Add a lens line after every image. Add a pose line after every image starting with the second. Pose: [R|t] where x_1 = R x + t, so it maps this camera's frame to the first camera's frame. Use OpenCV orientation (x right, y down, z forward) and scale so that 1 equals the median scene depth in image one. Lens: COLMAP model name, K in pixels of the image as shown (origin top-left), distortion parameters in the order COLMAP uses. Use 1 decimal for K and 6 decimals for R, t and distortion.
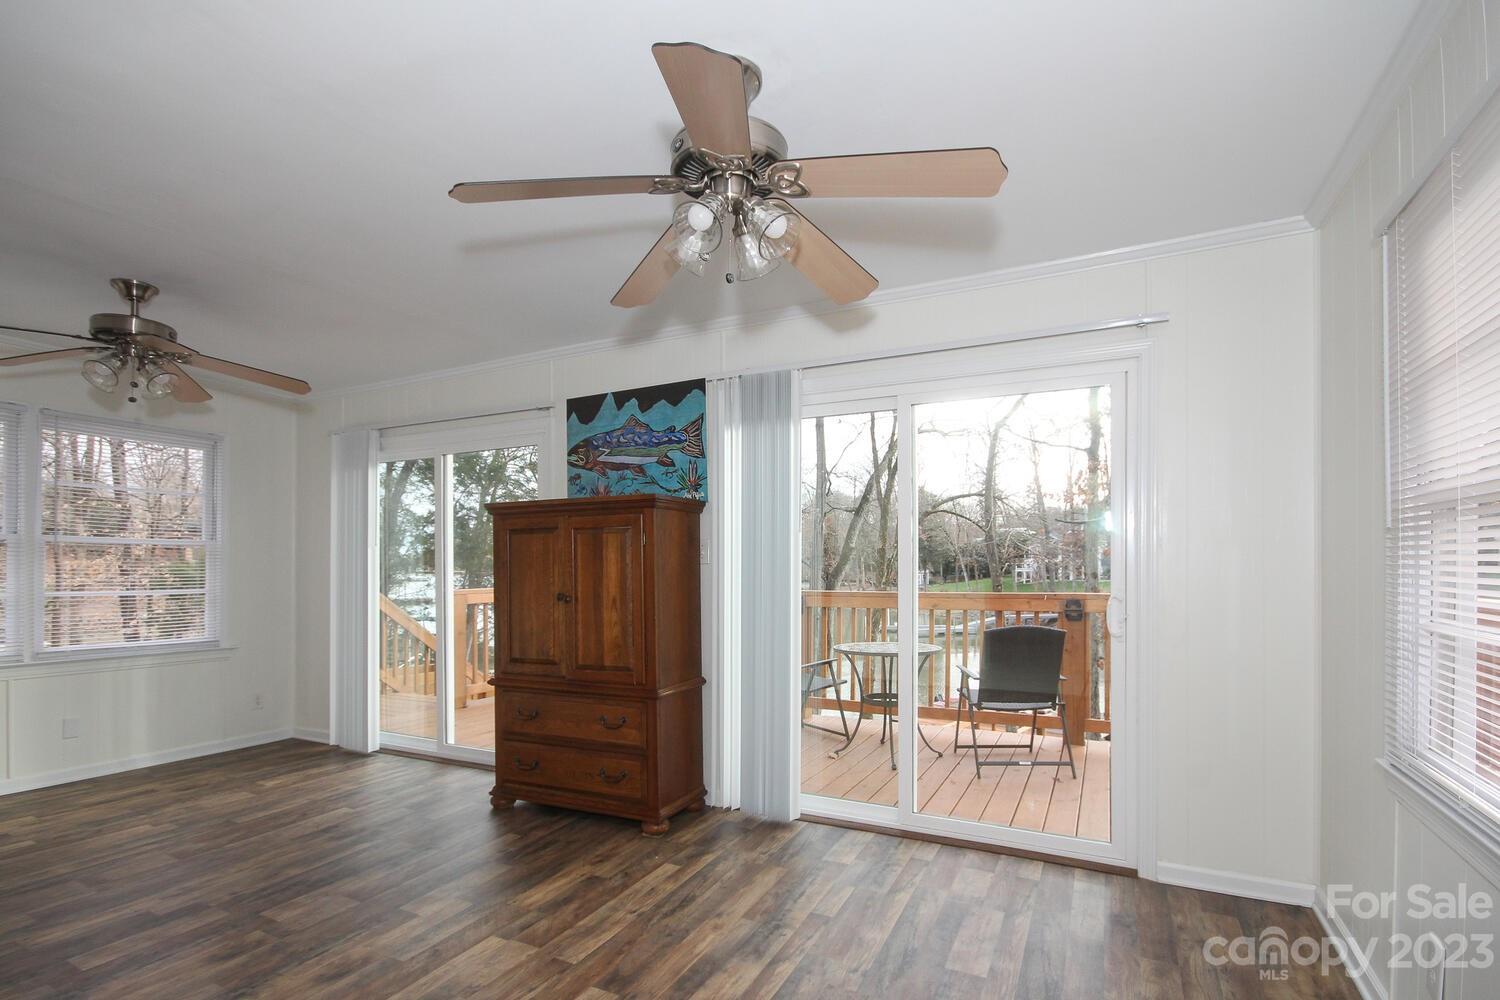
lens RADIAL K [[727.5, 0, 747.5], [0, 727.5, 572.4], [0, 0, 1]] dist [0.017912, -0.000169]
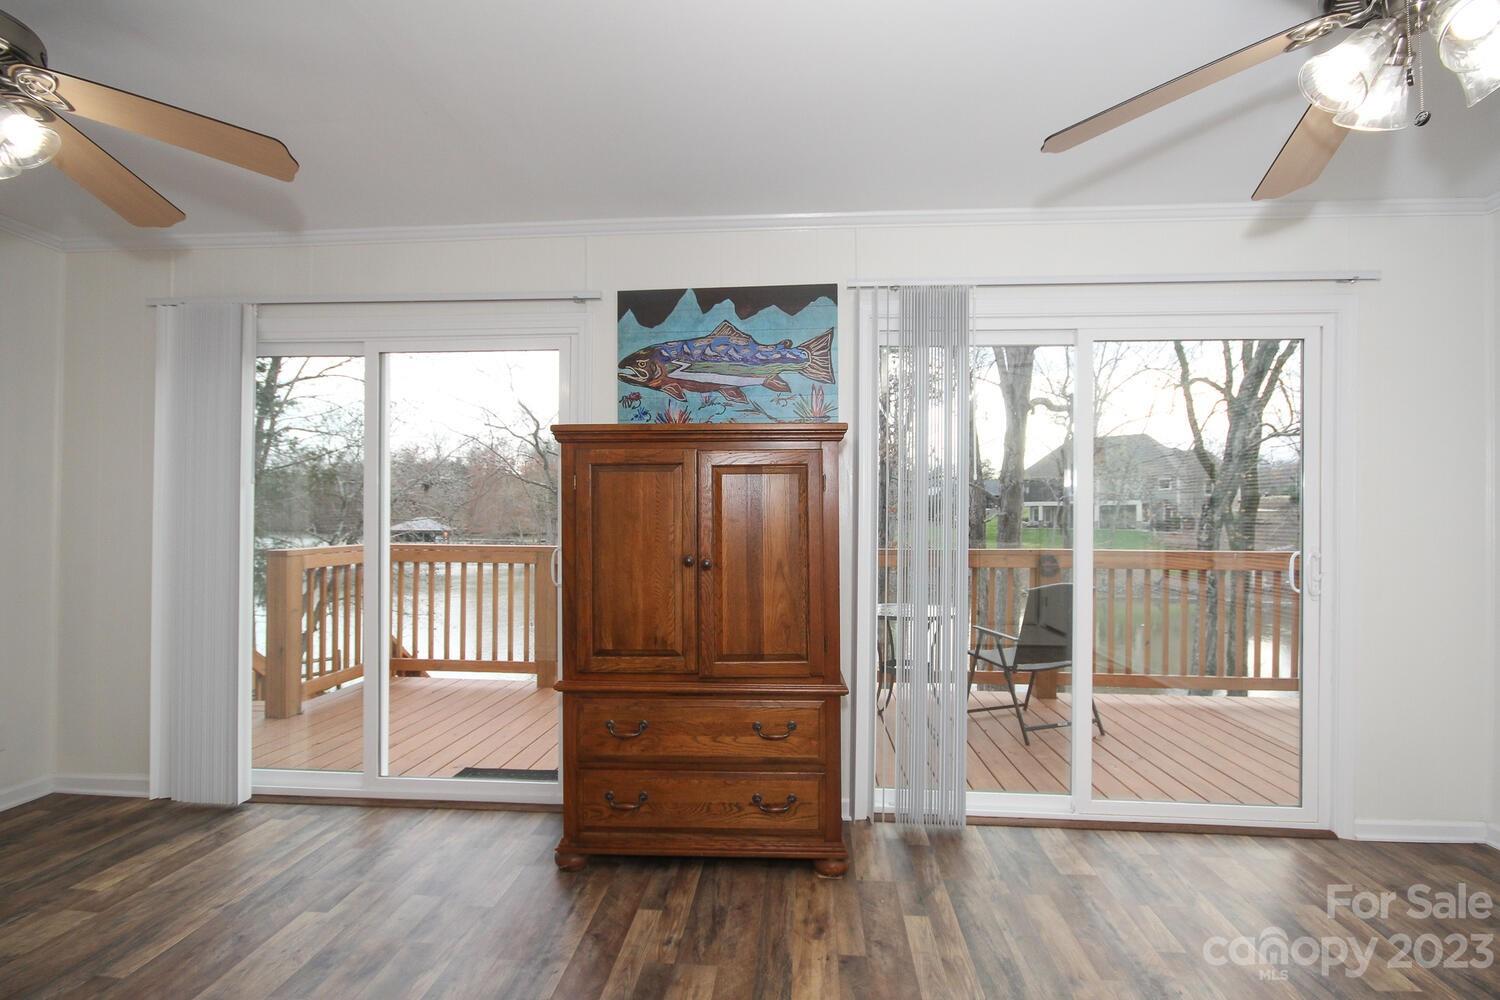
lens RADIAL K [[715.4, 0, 746.9], [0, 715.4, 527.9], [0, 0, 1]] dist [0.000758, 0.005261]
pose [[0.923722, 0.007391, 0.382992, -0.419664], [-0.006007, 0.999970, -0.004811, 0.004430], [-0.383016, 0.002144, 0.923739, 0.295719]]
